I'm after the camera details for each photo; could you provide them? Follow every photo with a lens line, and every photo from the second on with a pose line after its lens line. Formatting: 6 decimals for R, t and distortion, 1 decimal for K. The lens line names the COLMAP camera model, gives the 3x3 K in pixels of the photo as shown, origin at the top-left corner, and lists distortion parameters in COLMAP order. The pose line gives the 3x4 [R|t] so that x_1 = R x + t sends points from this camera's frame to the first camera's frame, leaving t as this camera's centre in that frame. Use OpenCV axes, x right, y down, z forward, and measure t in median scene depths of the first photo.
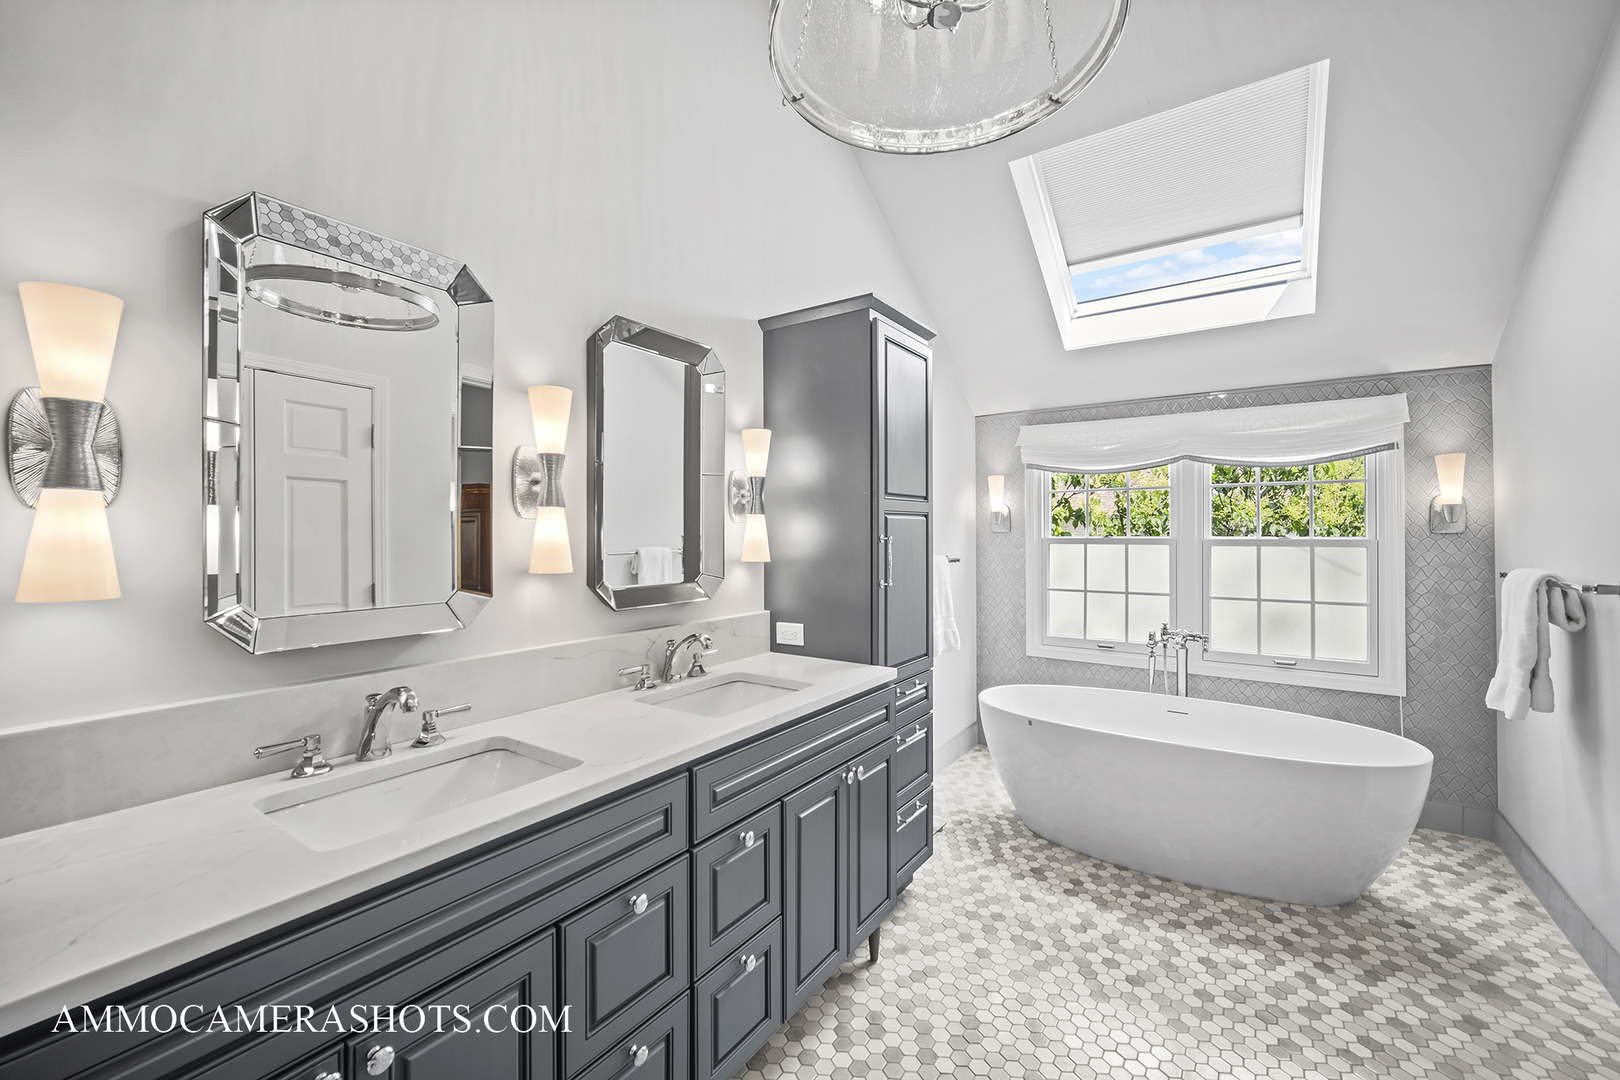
lens RADIAL K [[639.9, 0, 815.6], [0, 639.9, 541.8], [0, 0, 1]] dist [-0.011423, 0.001911]
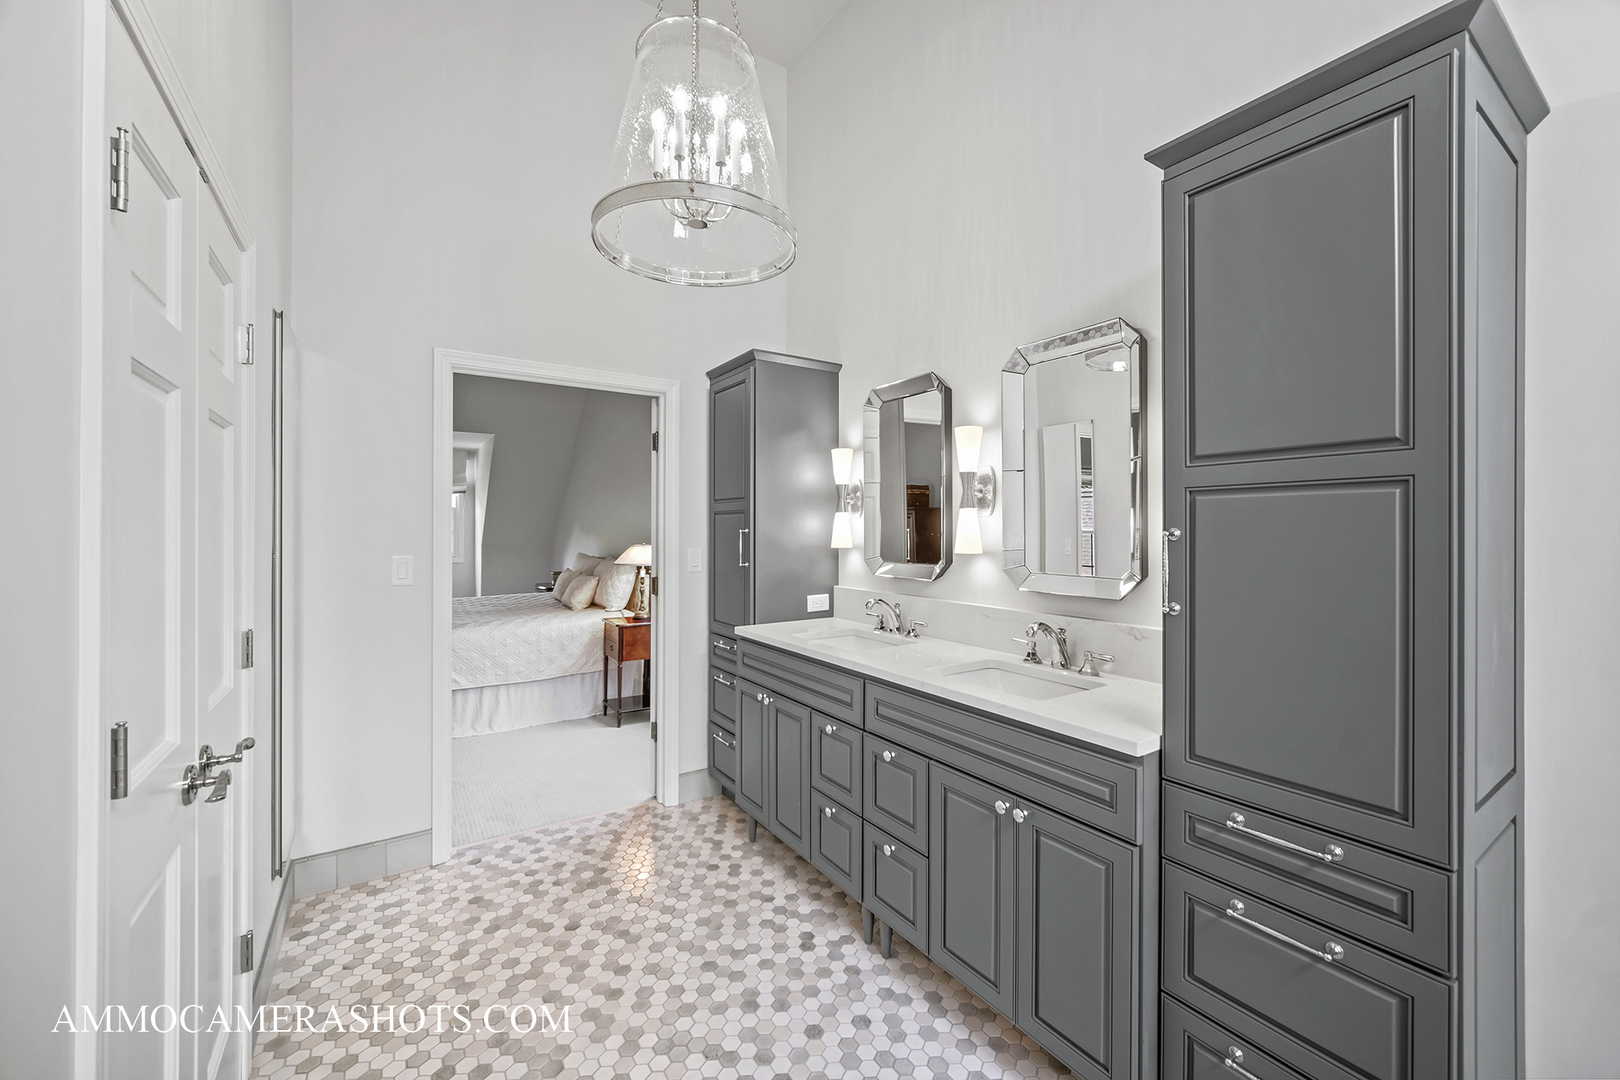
lens RADIAL K [[639.9, 0, 816.3], [0, 639.9, 532.4], [0, 0, 1]] dist [-0.011423, 0.001911]
pose [[-0.378031, -0.001055, -0.925792, 1.097438], [-0.000972, 0.999999, -0.000742, -0.000365], [0.925793, 0.000619, -0.378032, 1.261451]]
